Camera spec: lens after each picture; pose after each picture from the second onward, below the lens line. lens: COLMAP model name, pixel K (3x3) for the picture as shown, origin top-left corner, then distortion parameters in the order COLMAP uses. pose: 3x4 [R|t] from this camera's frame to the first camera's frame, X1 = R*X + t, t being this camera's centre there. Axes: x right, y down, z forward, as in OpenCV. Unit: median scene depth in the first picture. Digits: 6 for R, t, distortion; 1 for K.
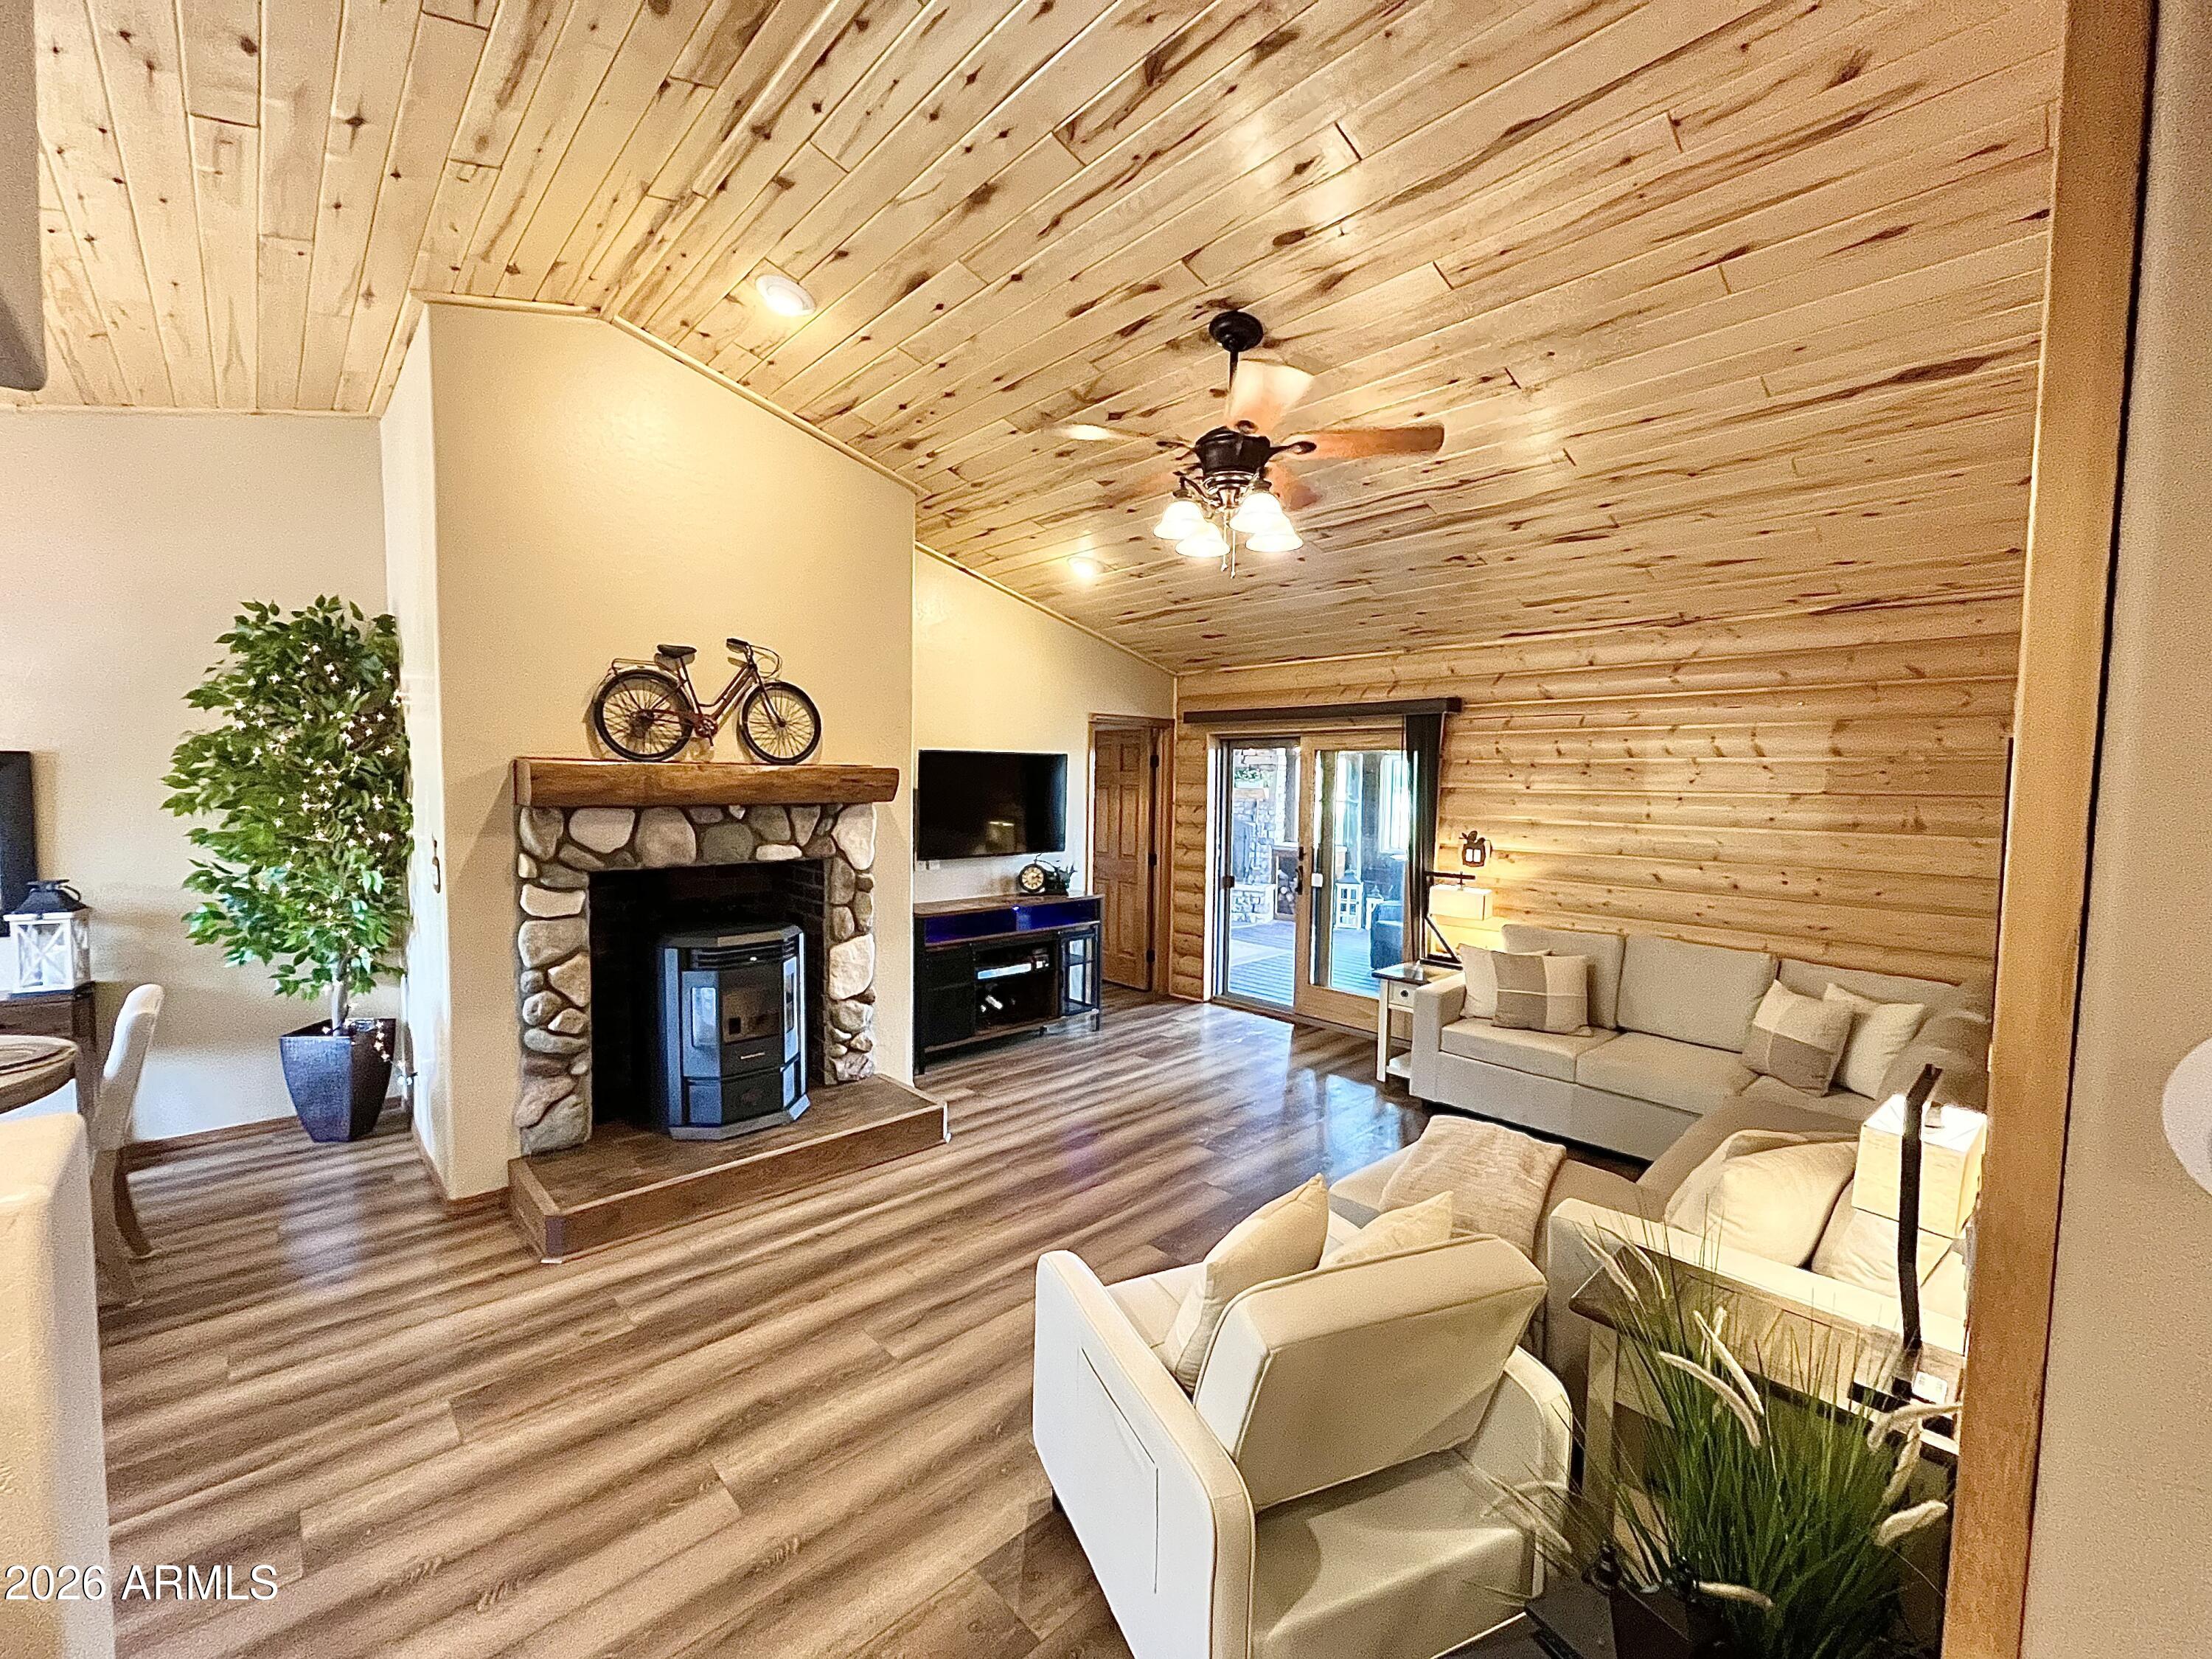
lens RADIAL K [[893.2, 0, 1106.0], [0, 893.2, 829.5], [0, 0, 1]] dist [-0.013135, -0.000222]
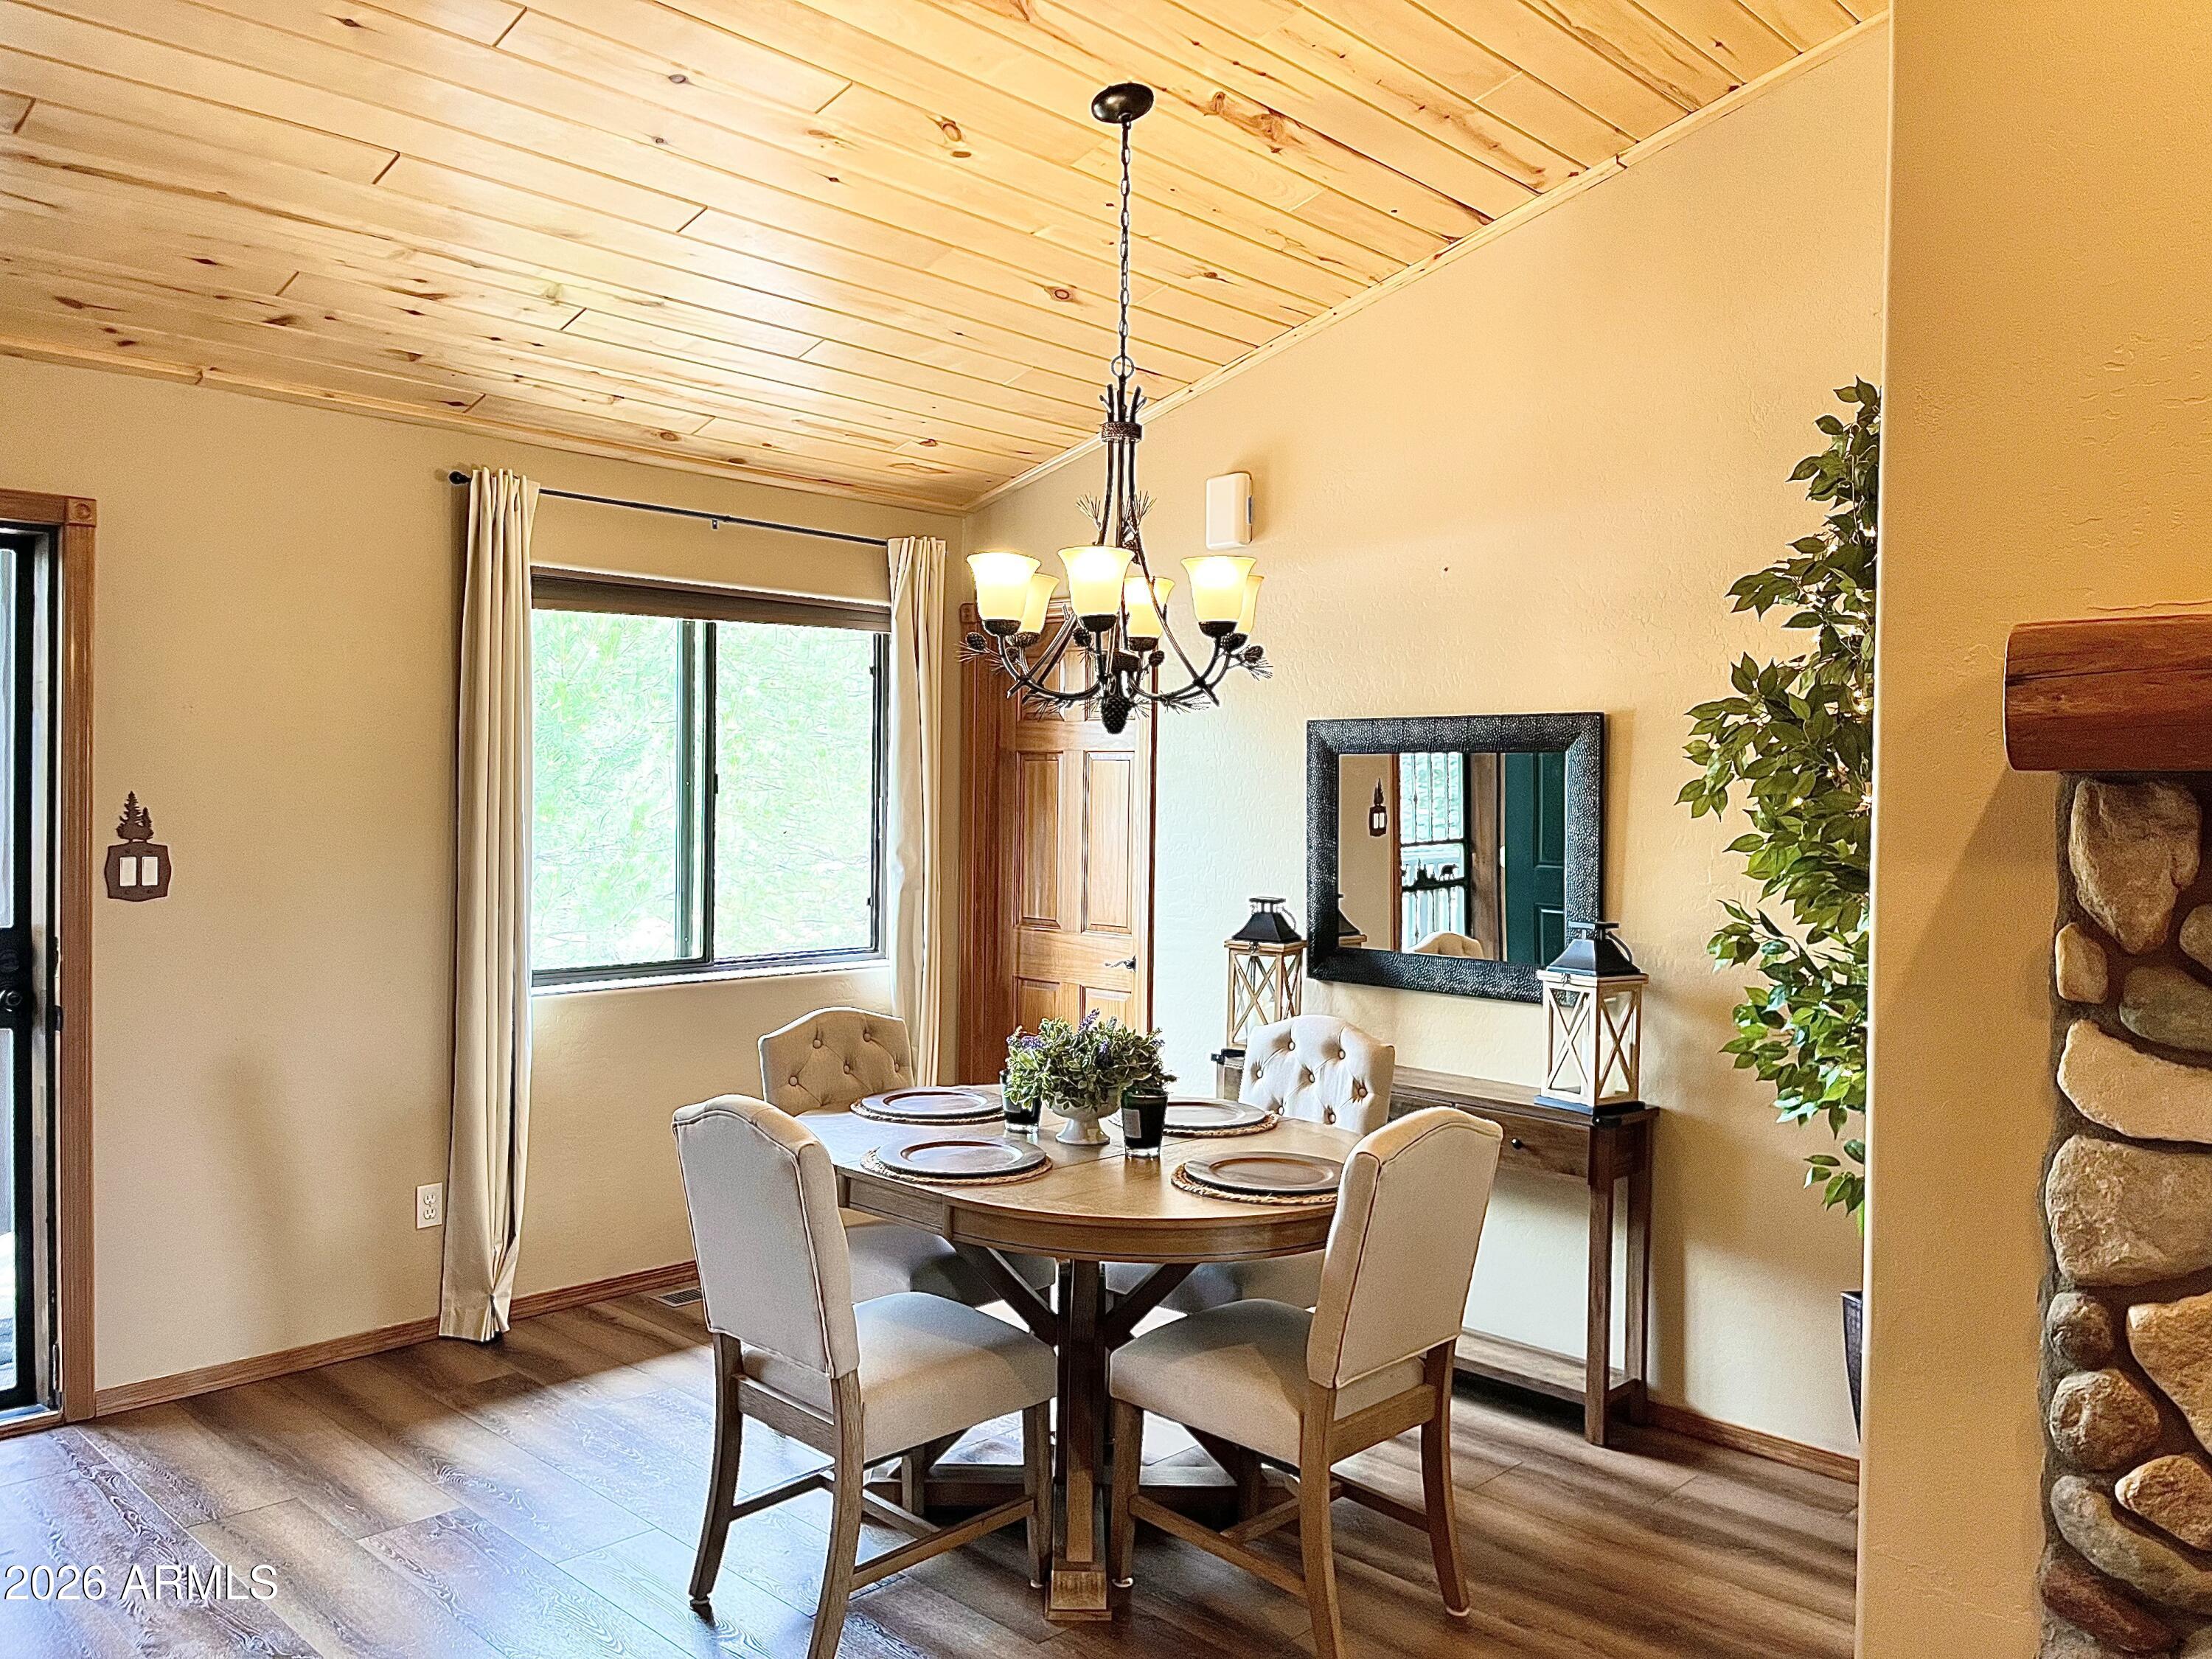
lens RADIAL K [[1682.5, 0, 1106.0], [0, 1682.5, 829.5], [0, 0, 1]] dist [0.010322, -0.010959]
pose [[0.035921, 0.003467, -0.999349, -0.053176], [-0.065720, 0.997838, 0.001100, 0.015046], [0.997191, 0.065637, 0.036071, 0.614351]]
